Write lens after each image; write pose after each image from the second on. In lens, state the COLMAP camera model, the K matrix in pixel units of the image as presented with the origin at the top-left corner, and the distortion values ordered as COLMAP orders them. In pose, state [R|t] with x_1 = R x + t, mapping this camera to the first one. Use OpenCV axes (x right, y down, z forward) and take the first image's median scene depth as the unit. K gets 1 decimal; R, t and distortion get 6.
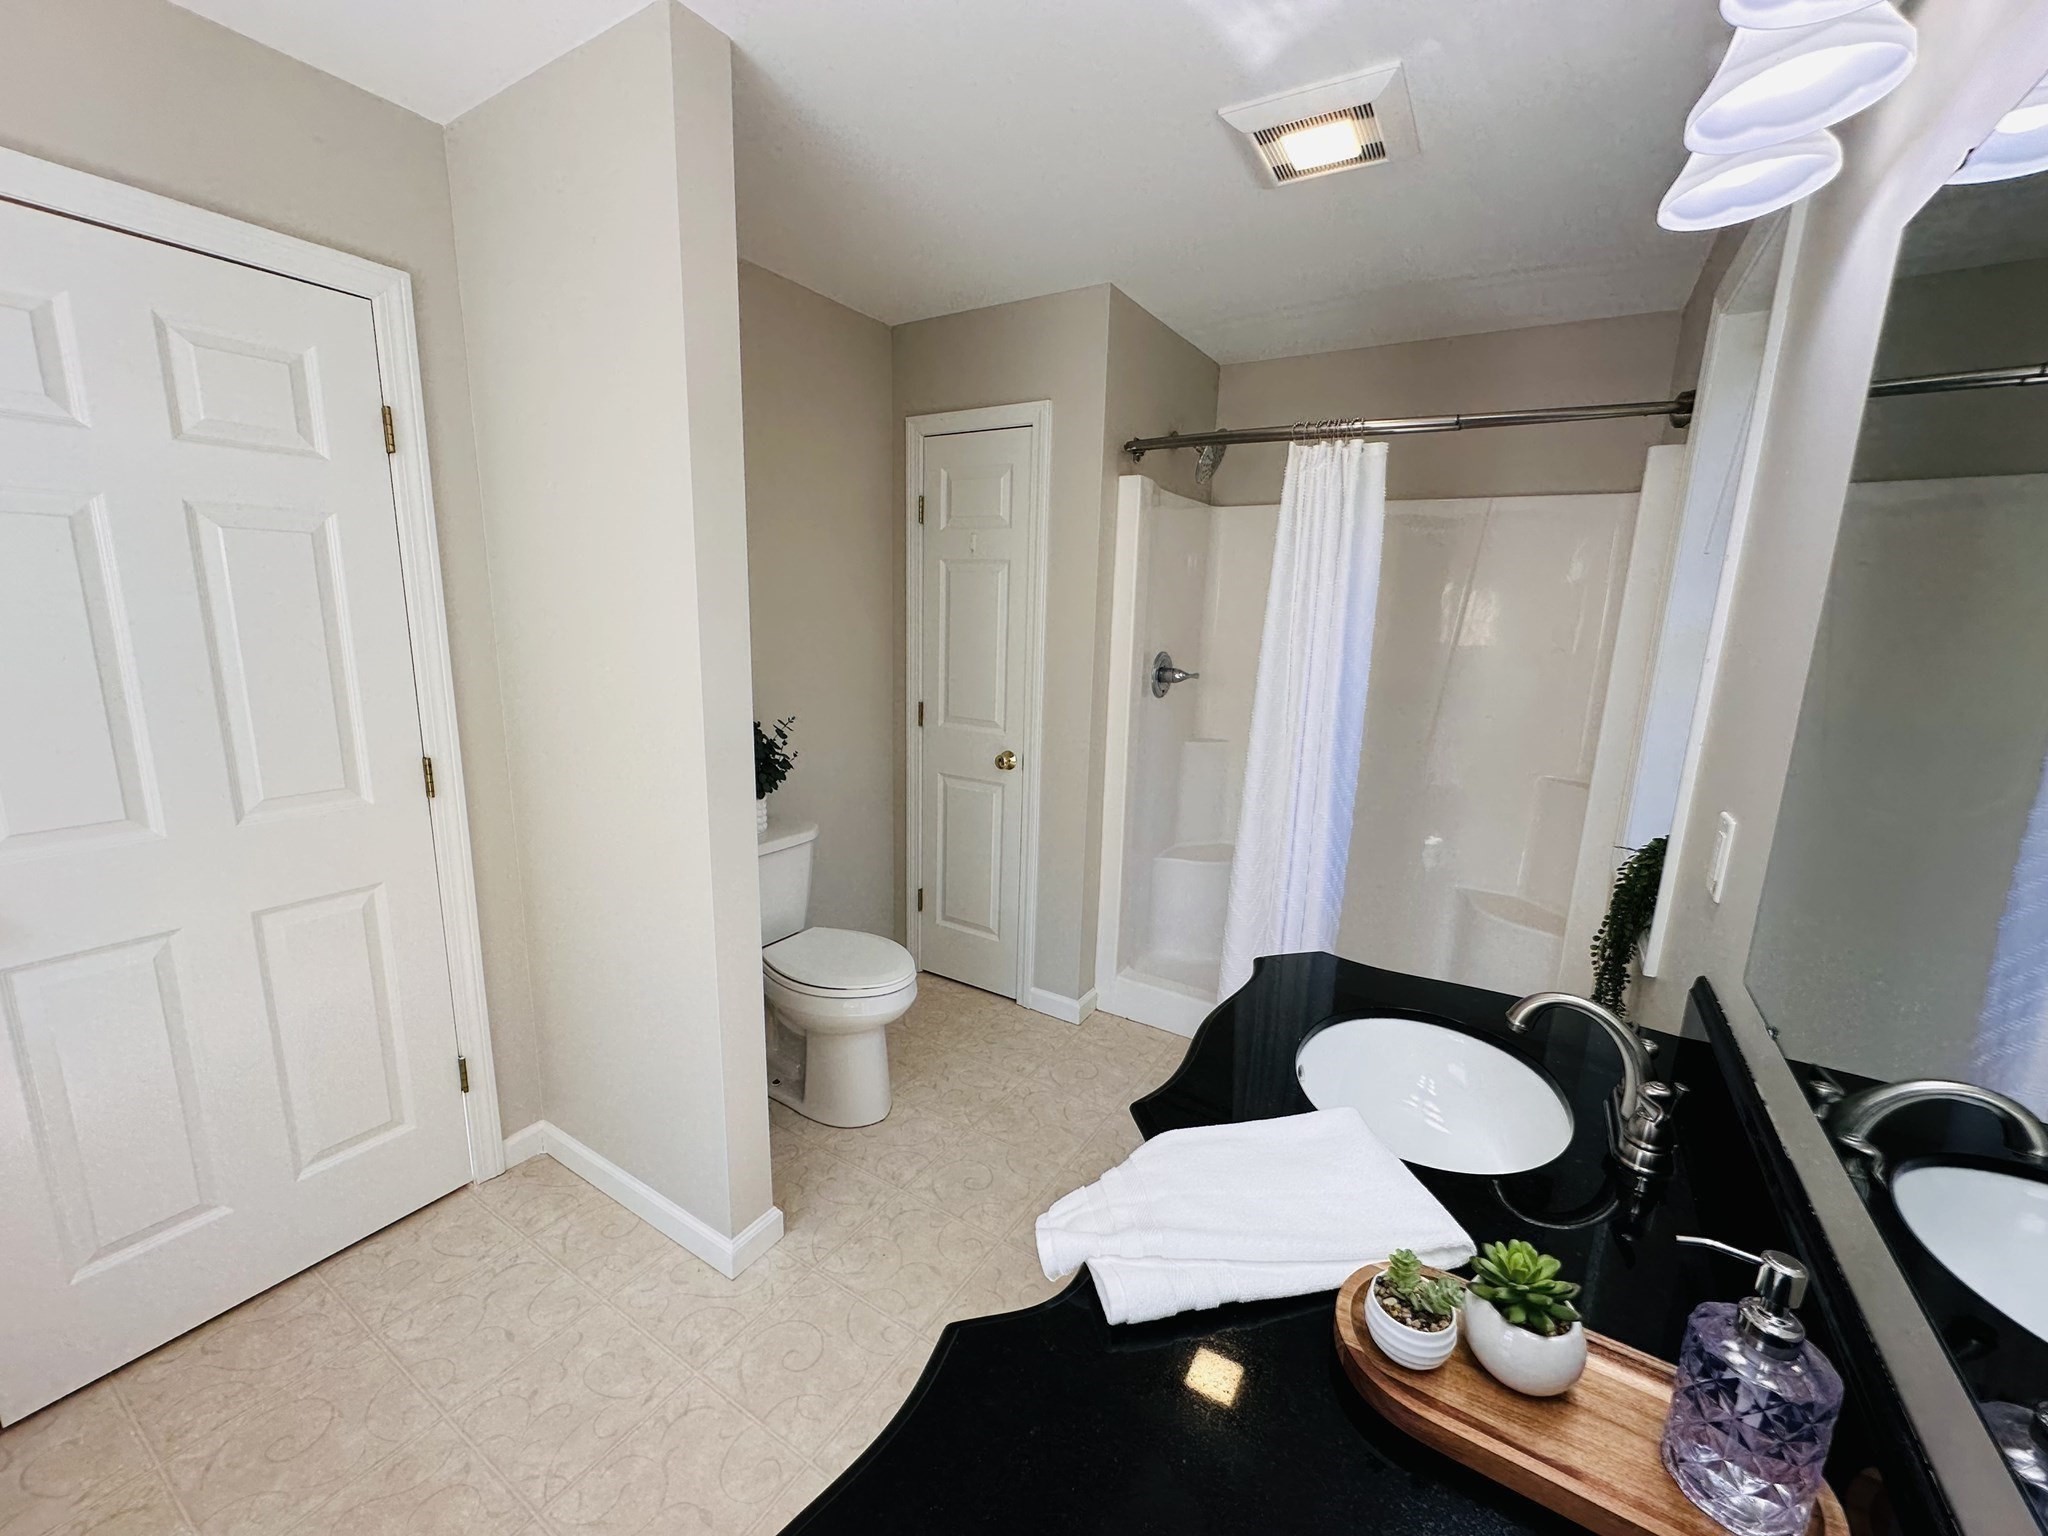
lens RADIAL K [[818.6, 0, 1021.8], [0, 818.6, 765.1], [0, 0, 1]] dist [-0.001210, -0.000201]
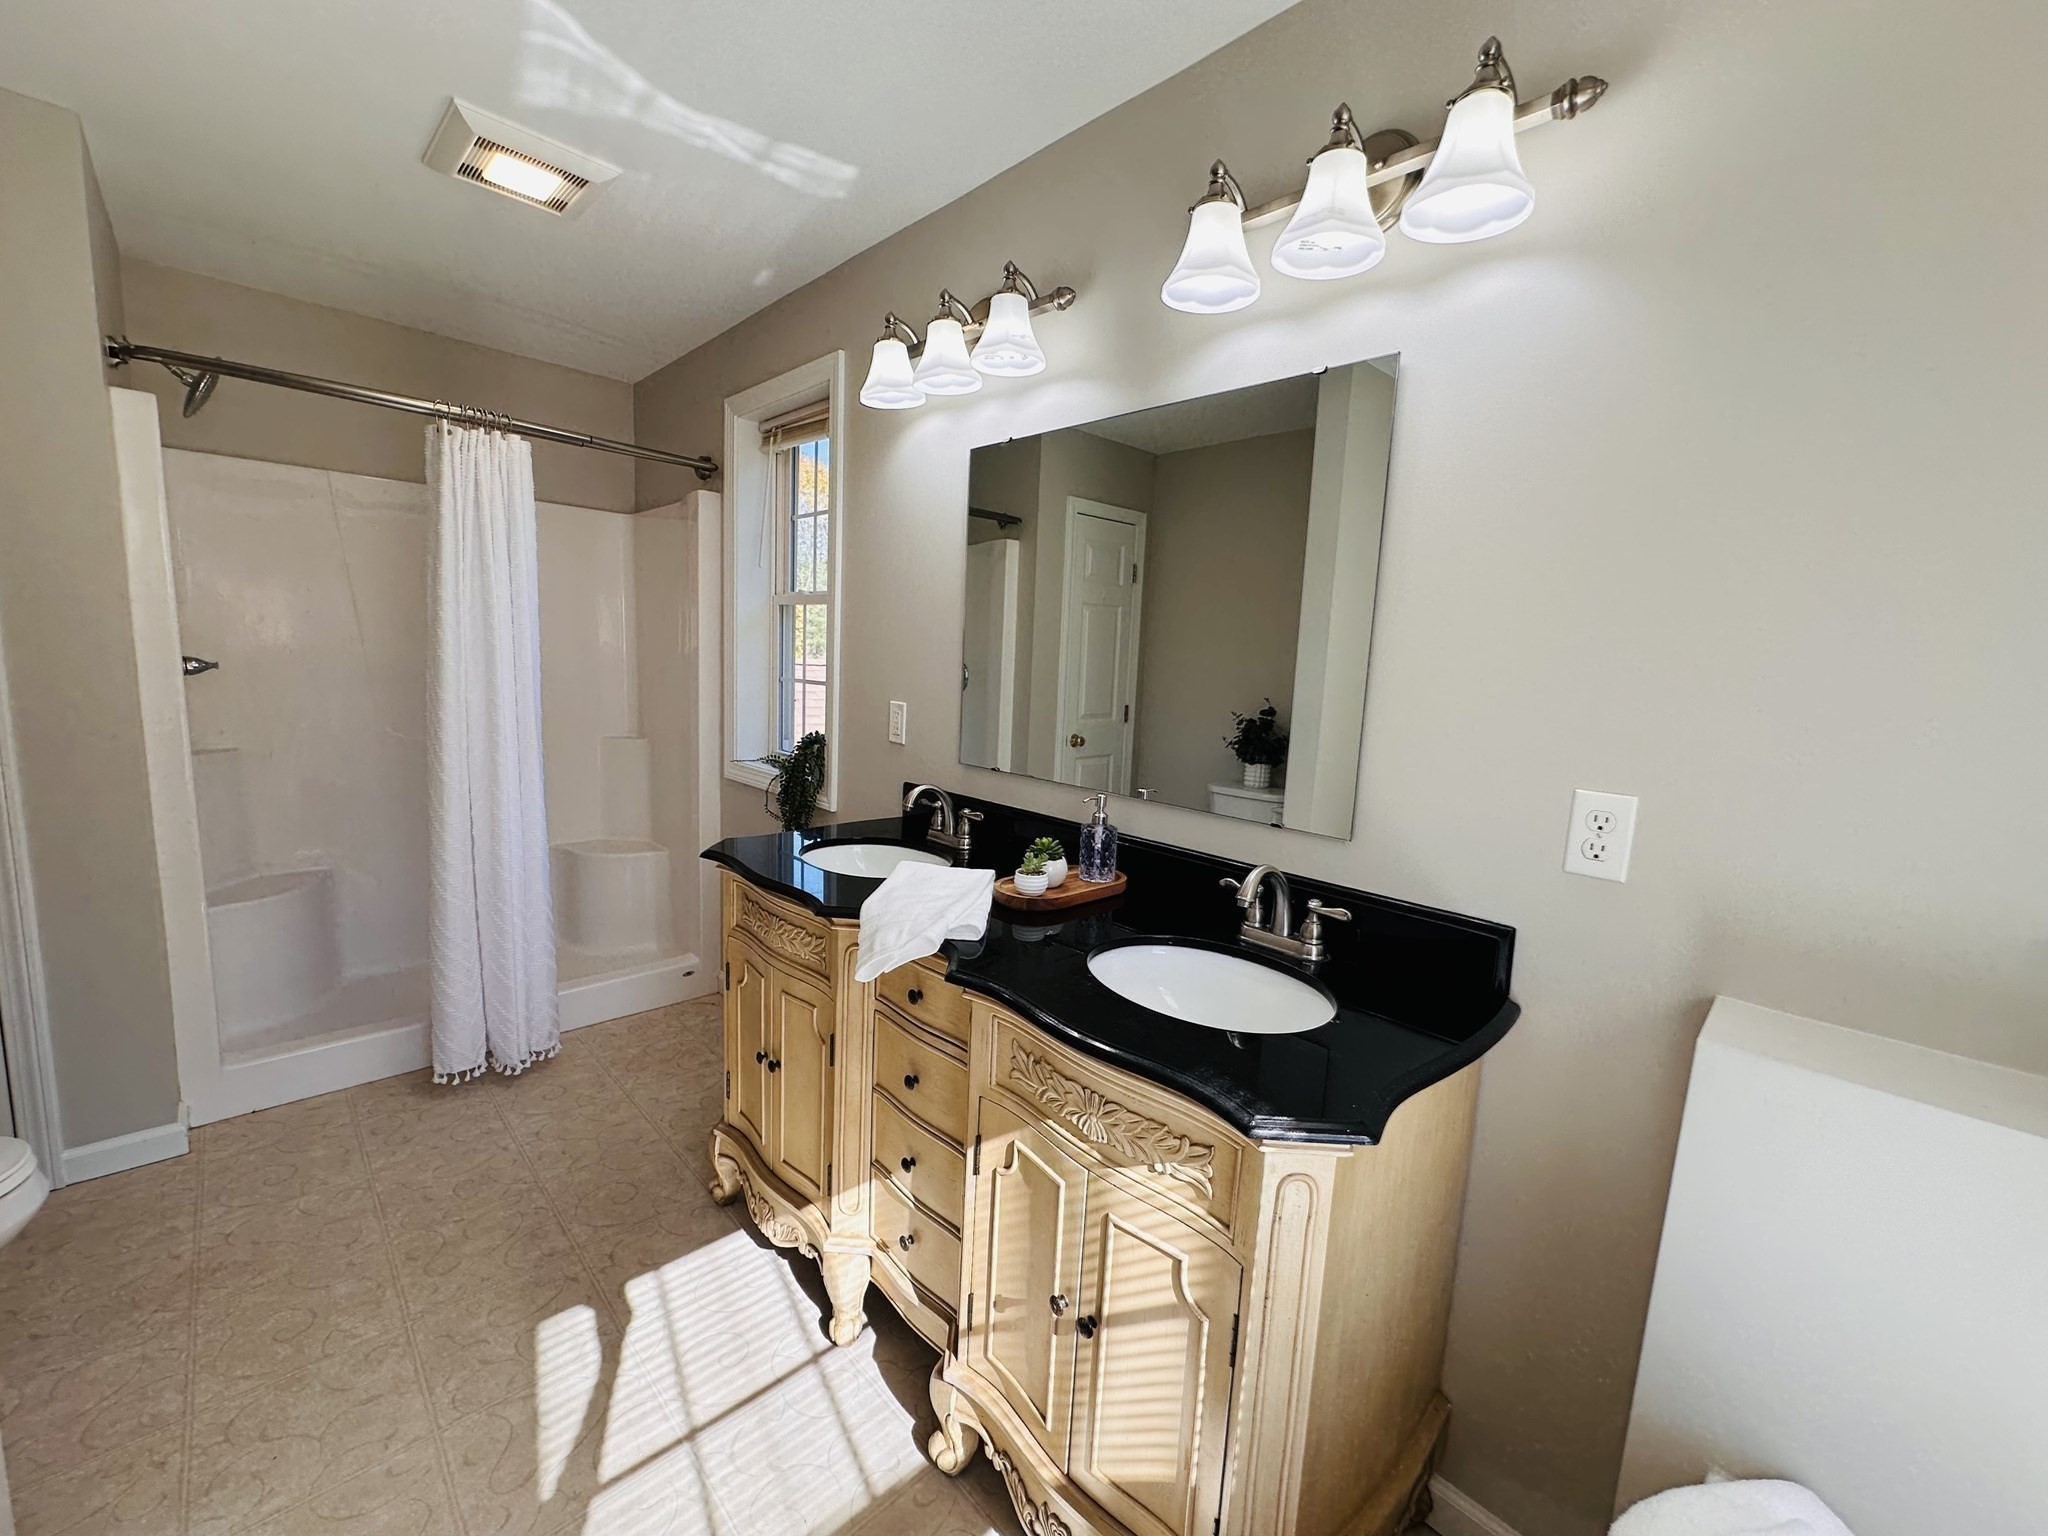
lens RADIAL K [[818.6, 0, 1021.8], [0, 818.6, 765.1], [0, 0, 1]] dist [-0.001210, -0.000201]
pose [[0.249742, -0.150486, 0.956547, -0.680157], [0.150909, 0.981828, 0.115063, 0.020318], [-0.956481, 0.115615, 0.267914, 0.125585]]
